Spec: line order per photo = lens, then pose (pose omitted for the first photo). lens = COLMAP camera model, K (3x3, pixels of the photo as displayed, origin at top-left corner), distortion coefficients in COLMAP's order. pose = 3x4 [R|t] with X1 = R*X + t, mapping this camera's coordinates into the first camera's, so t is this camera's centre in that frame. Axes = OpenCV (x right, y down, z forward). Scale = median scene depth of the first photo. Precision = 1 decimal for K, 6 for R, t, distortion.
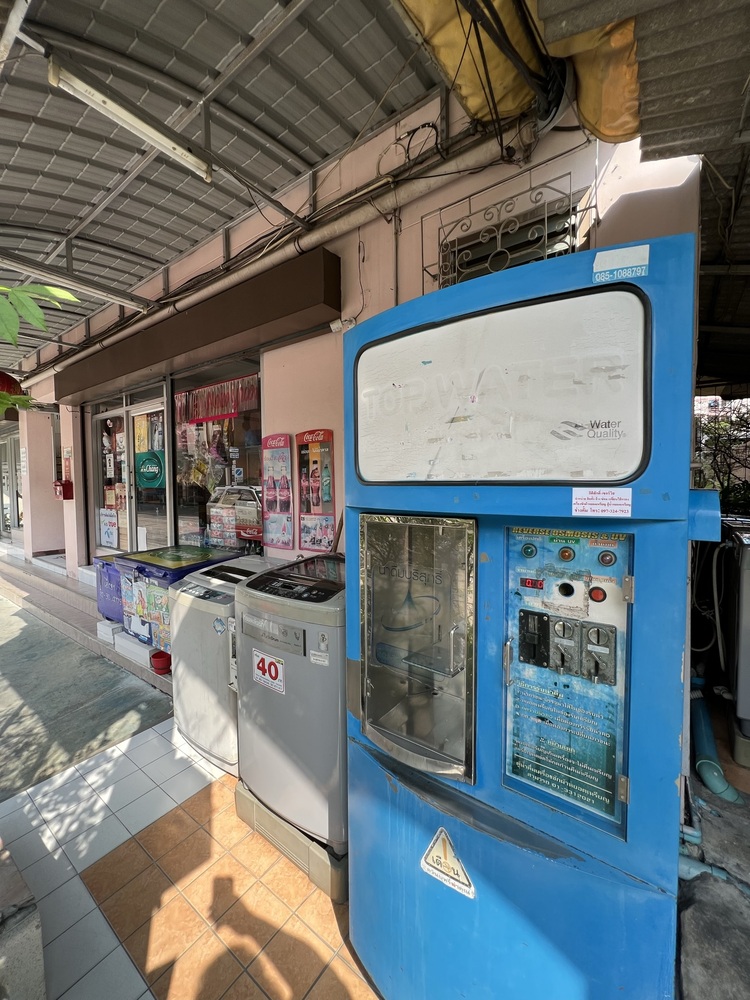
lens RADIAL K [[402.4, 0, 375.0], [0, 402.4, 498.2], [0, 0, 1]] dist [0.000060, 0.000002]
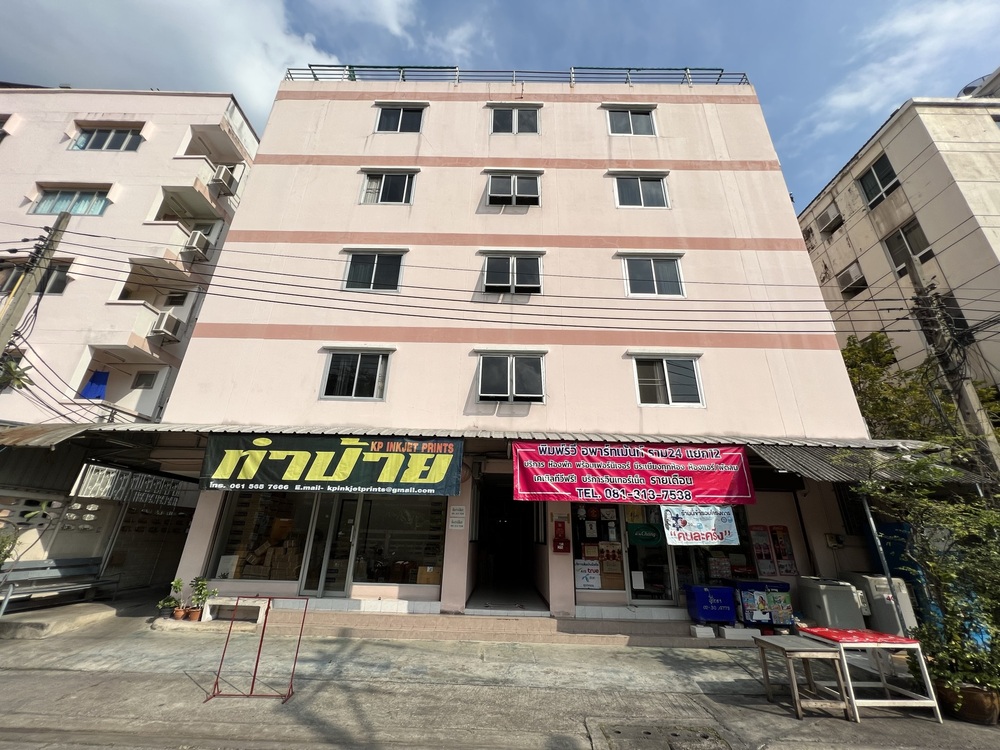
lens RADIAL K [[402.6, 0, 501.2], [0, 402.6, 374.9], [0, 0, 1]] dist [0.003131, 0.000477]
pose [[0.803995, 0.250993, 0.539068, -3.273938], [-0.003644, 0.908614, -0.417622, 0.049222], [-0.594625, 0.333802, 0.731436, -0.210580]]
